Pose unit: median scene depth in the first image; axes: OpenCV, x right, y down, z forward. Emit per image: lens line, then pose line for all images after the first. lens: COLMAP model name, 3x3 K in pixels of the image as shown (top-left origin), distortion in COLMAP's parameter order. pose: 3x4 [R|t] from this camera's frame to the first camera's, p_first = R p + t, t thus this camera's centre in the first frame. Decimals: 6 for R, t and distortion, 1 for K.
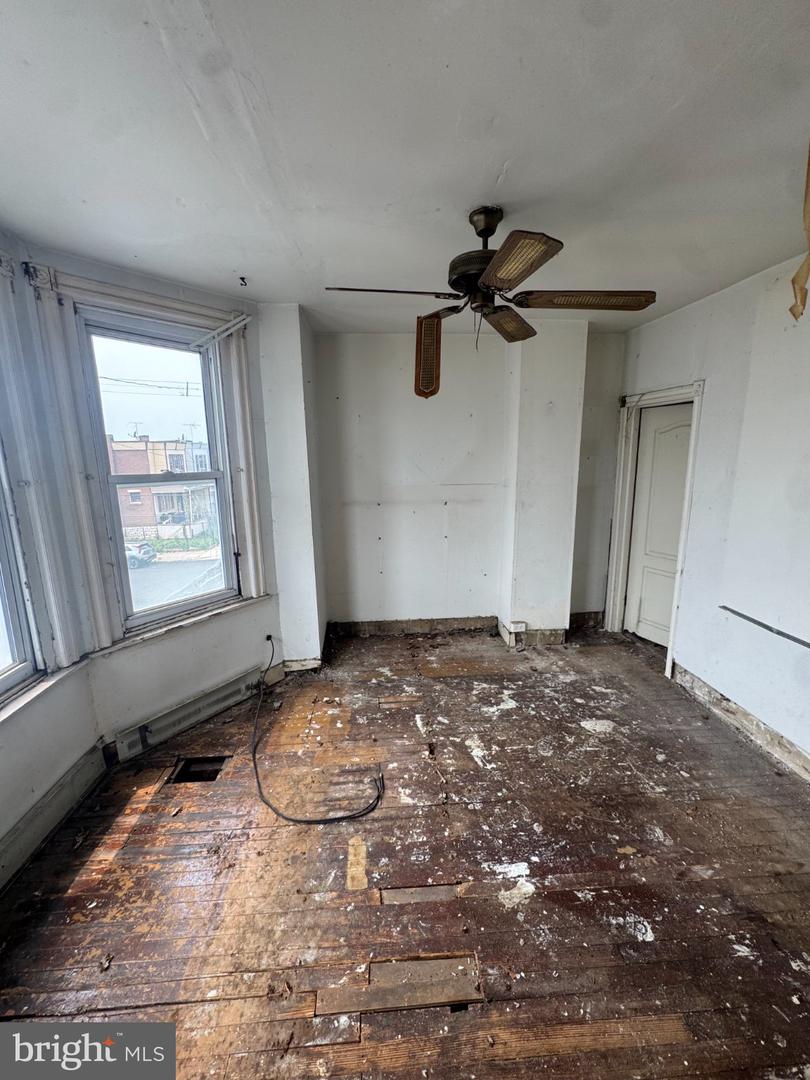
lens RADIAL K [[436.7, 0, 405.9], [0, 436.7, 538.8], [0, 0, 1]] dist [-0.009986, 0.000422]
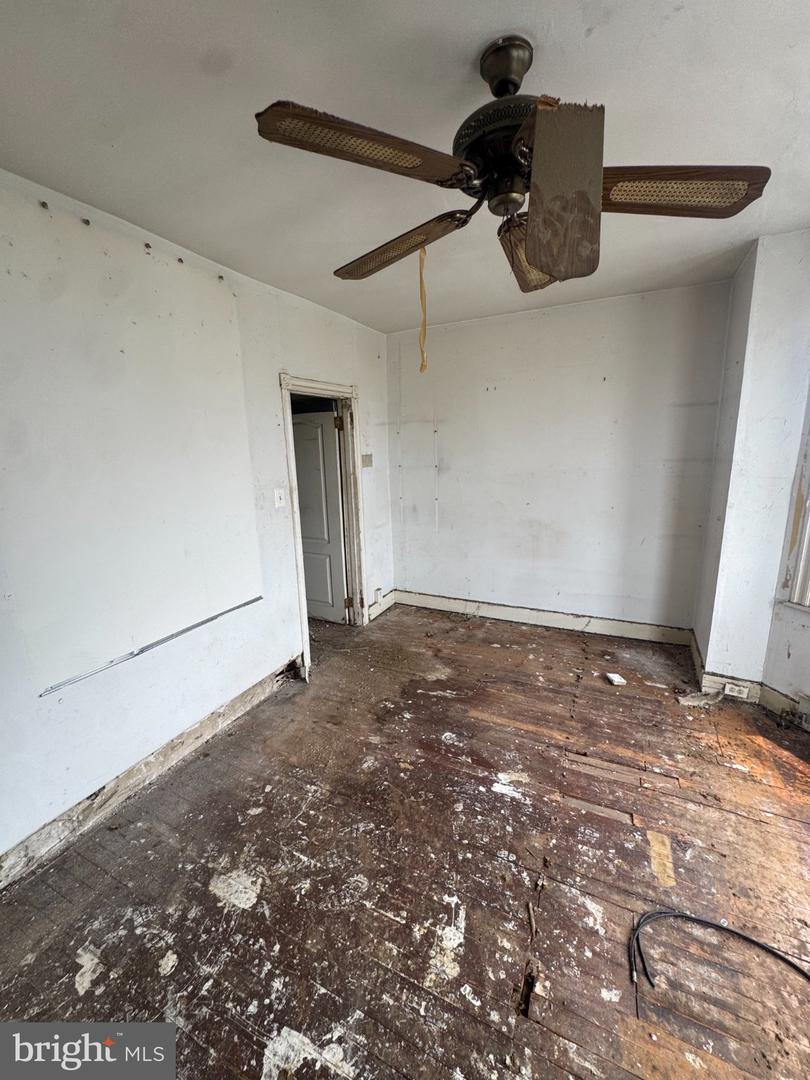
lens RADIAL K [[436.7, 0, 405.1], [0, 436.7, 540.7], [0, 0, 1]] dist [-0.009986, 0.000422]
pose [[-0.869534, -0.062413, 0.489914, -0.039164], [0.138135, 0.921656, 0.362586, -0.257200], [-0.474163, 0.382955, -0.792789, 1.458747]]
